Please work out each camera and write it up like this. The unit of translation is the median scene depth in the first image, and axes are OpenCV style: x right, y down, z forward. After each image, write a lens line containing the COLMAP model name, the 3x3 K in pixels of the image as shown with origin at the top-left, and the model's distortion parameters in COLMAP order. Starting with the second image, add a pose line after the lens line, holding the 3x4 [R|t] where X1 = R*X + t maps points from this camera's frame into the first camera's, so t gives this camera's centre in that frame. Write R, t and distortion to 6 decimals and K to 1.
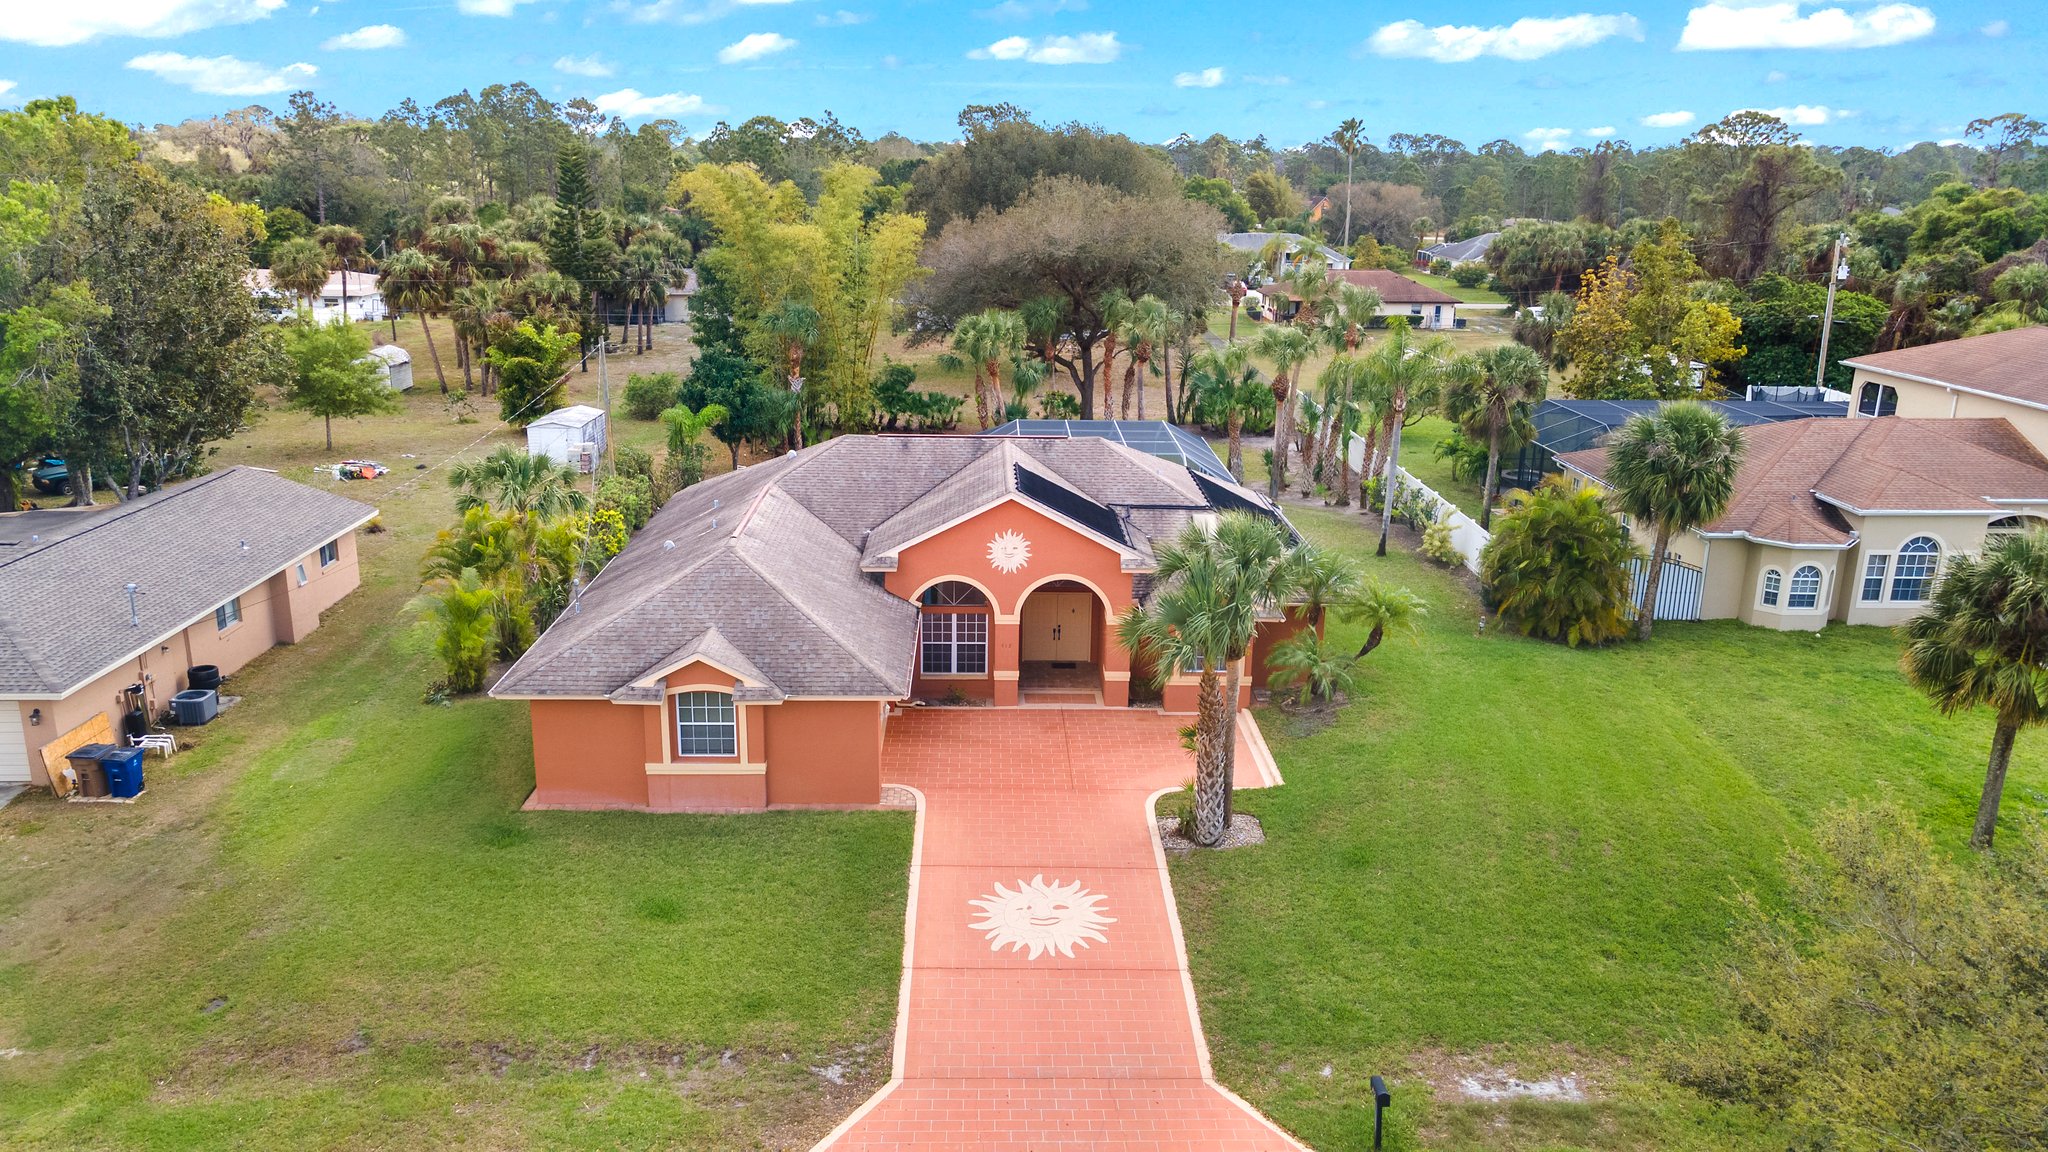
lens RADIAL K [[1506.7, 0, 1029.4], [0, 1506.7, 601.5], [0, 0, 1]] dist [0.010548, 0.072429]
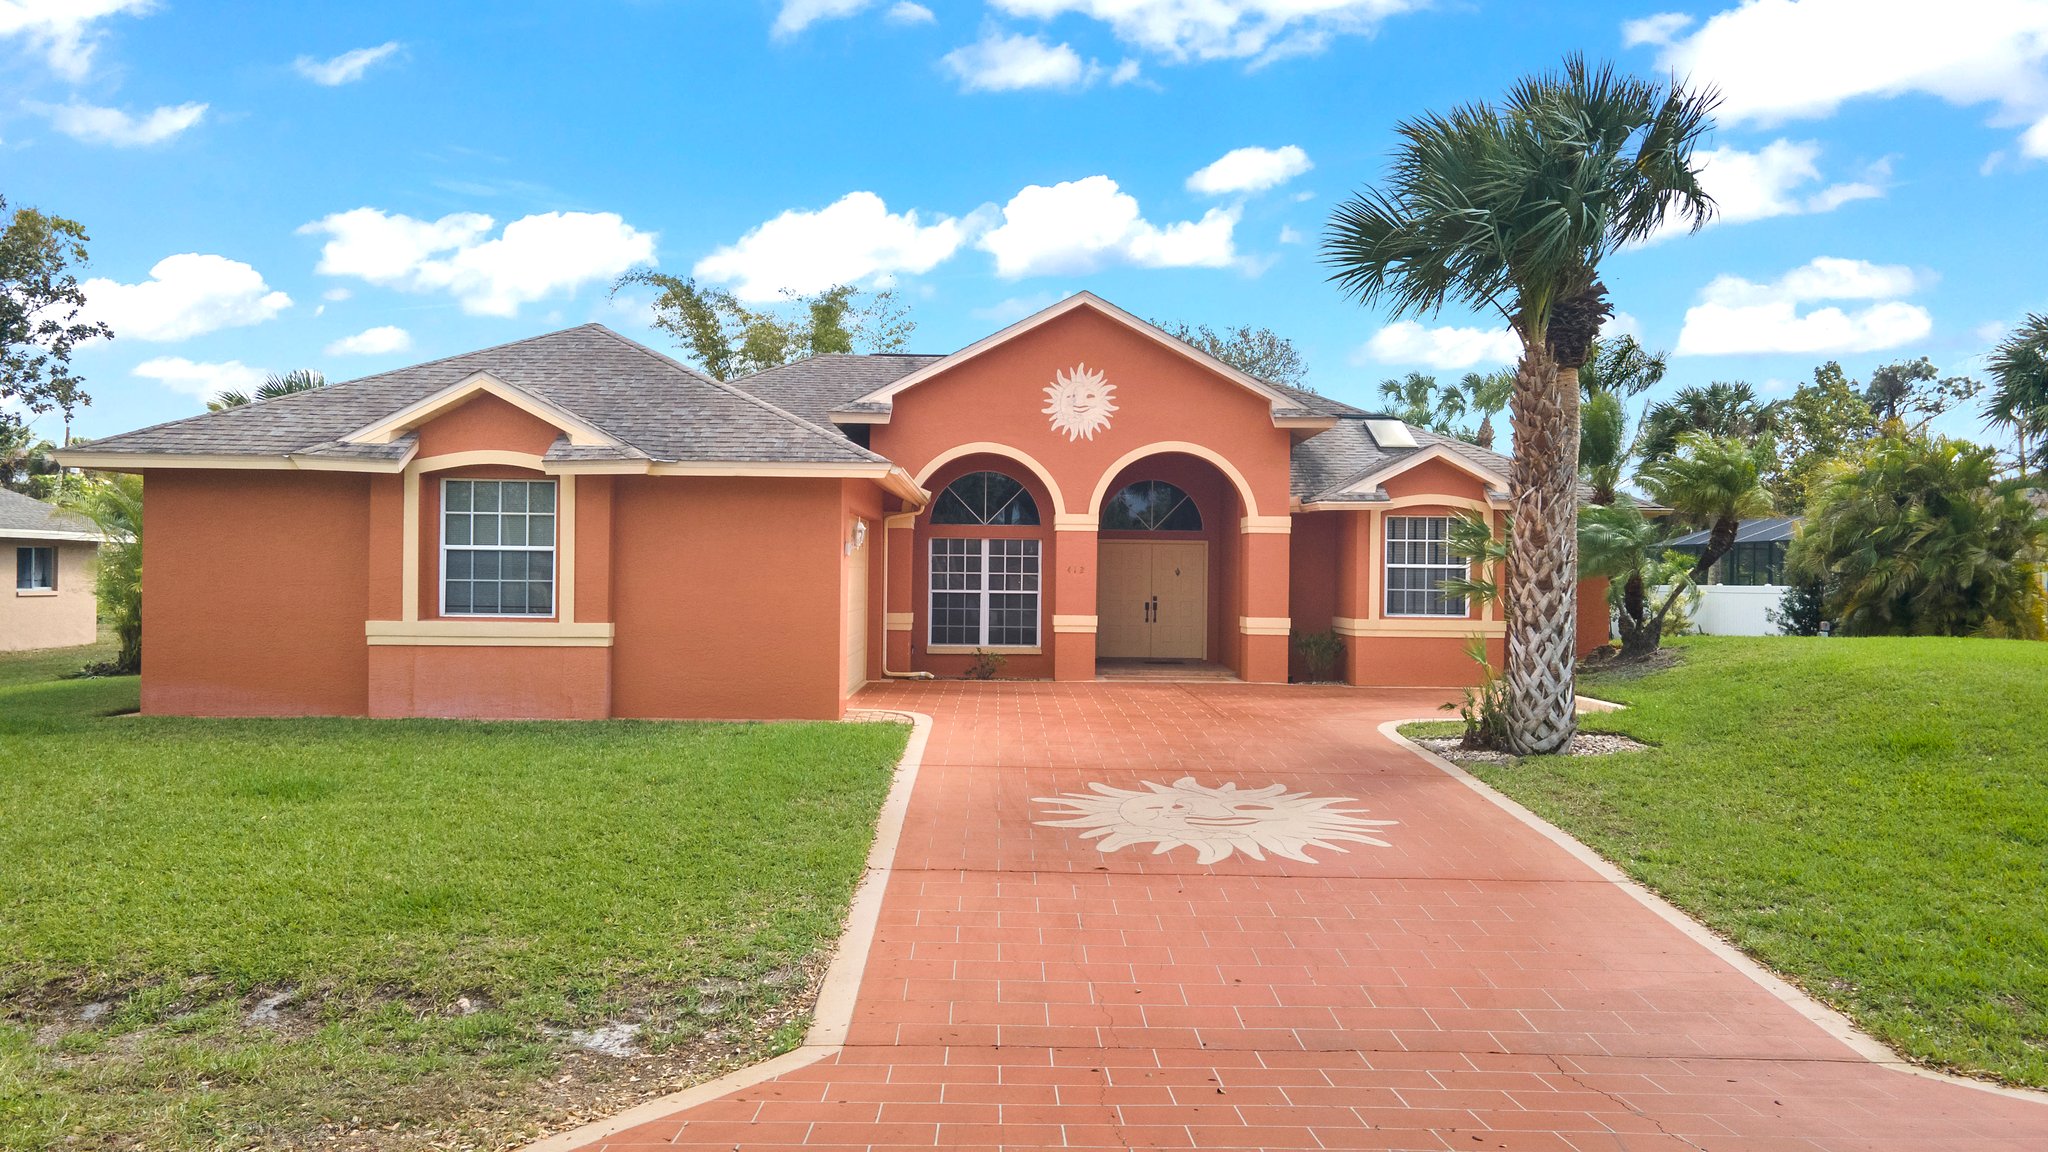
lens RADIAL K [[1502.3, 0, 1024.0], [0, 1502.3, 576.0], [0, 0, 1]] dist [-0.001680, -0.002684]
pose [[0.999922, -0.006422, -0.010758, -0.029789], [0.002939, 0.954908, -0.296888, 0.208845], [0.012180, 0.296833, 0.954852, 0.461624]]
